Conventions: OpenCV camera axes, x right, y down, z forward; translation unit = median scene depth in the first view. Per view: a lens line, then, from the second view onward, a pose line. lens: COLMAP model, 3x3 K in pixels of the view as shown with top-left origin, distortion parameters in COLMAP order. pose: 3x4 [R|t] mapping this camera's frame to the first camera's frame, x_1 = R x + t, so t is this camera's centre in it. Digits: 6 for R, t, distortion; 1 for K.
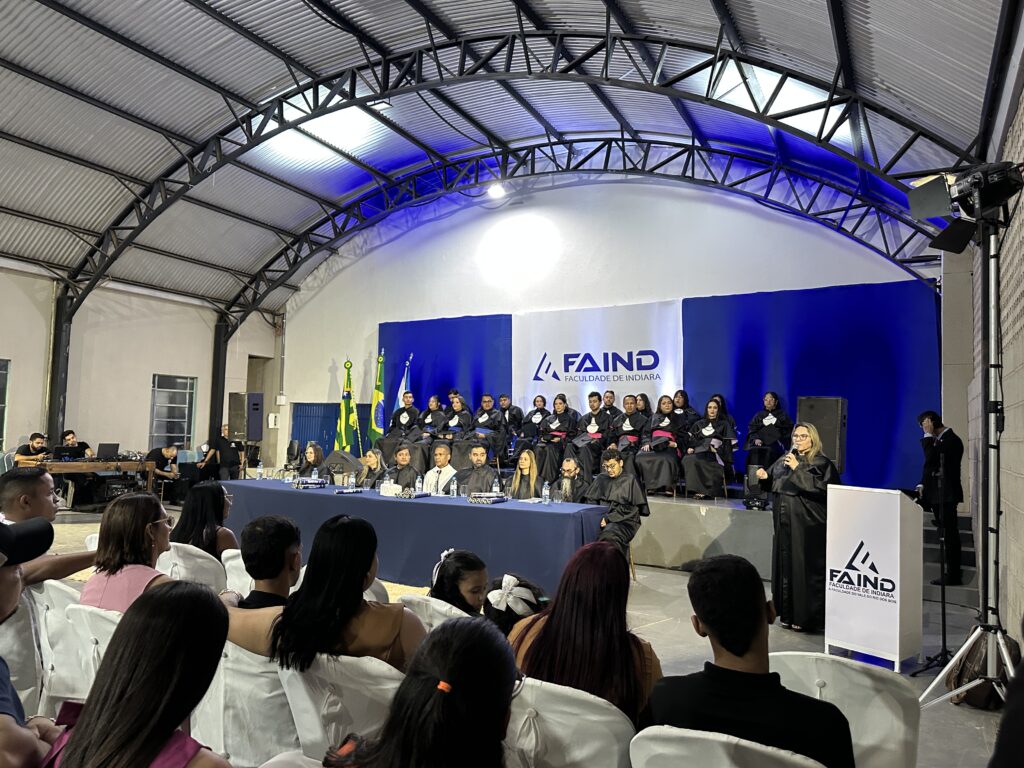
lens RADIAL K [[721.4, 0, 513.4], [0, 721.4, 396.6], [0, 0, 1]] dist [0.085808, -0.105987]
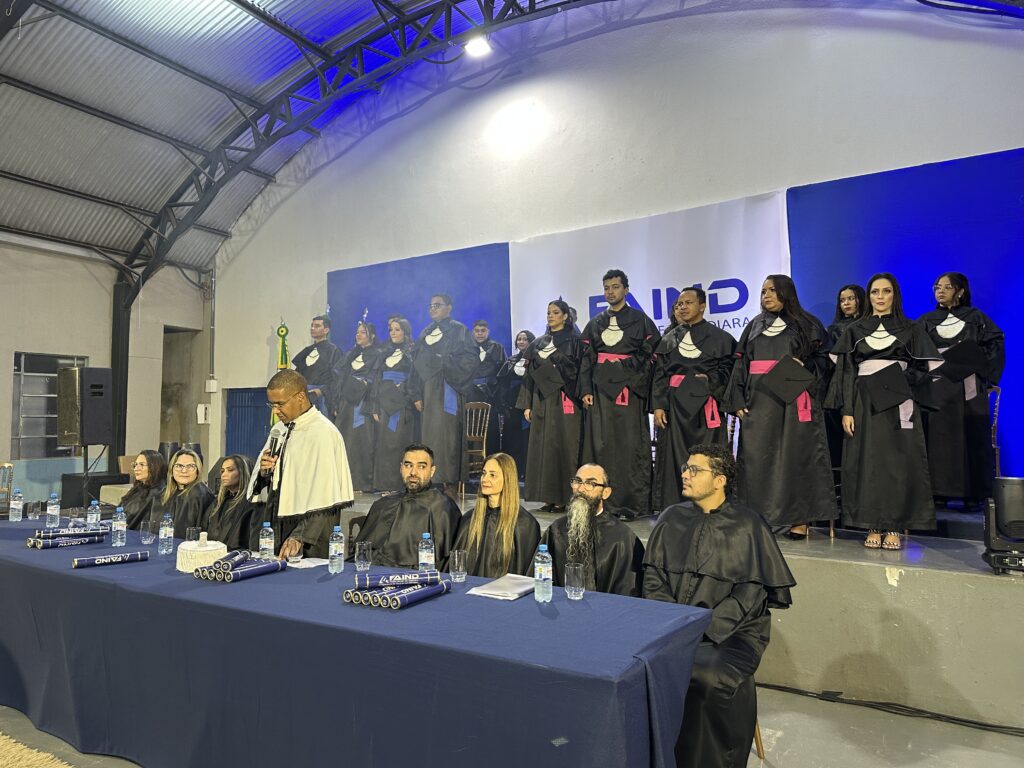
lens RADIAL K [[721.4, 0, 513.4], [0, 721.4, 396.6], [0, 0, 1]] dist [0.085808, -0.105987]
pose [[0.998734, -0.027330, -0.042225, 0.023638], [0.027902, 0.999526, 0.012996, 0.016964], [0.041849, -0.014158, 0.999024, 0.305687]]
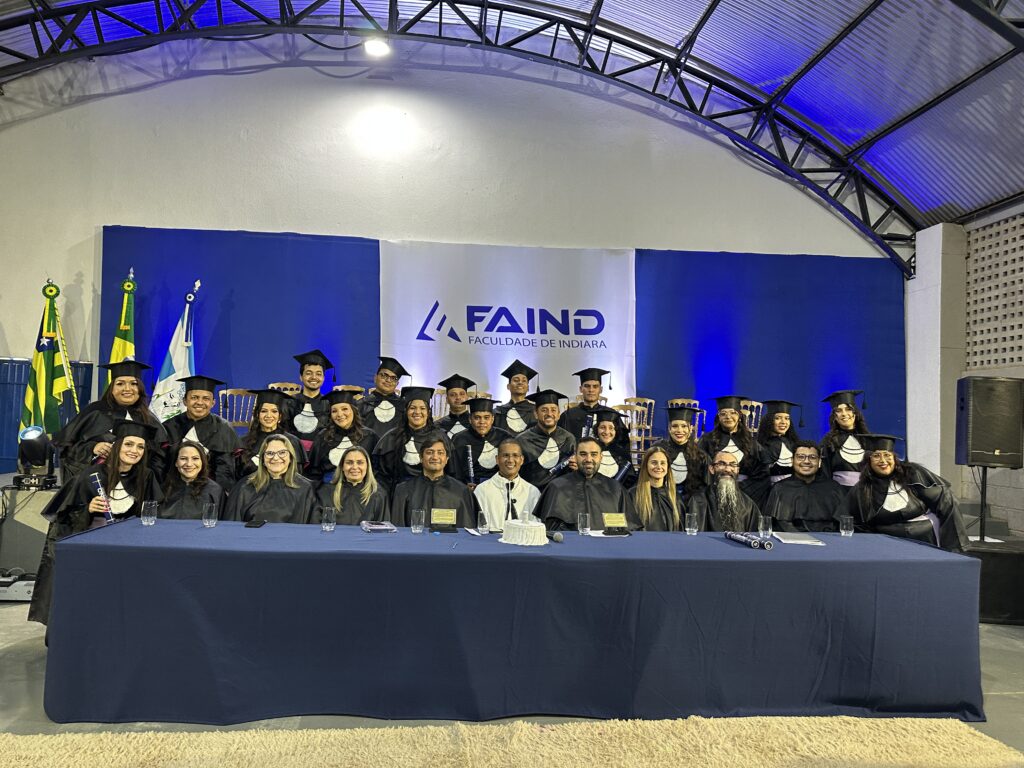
lens RADIAL K [[721.4, 0, 513.4], [0, 721.4, 396.6], [0, 0, 1]] dist [0.085808, -0.105987]
pose [[0.819097, 0.013801, 0.573489, -0.263017], [-0.038549, 0.998775, 0.031023, 0.006971], [-0.572358, -0.047519, 0.818626, 0.322968]]
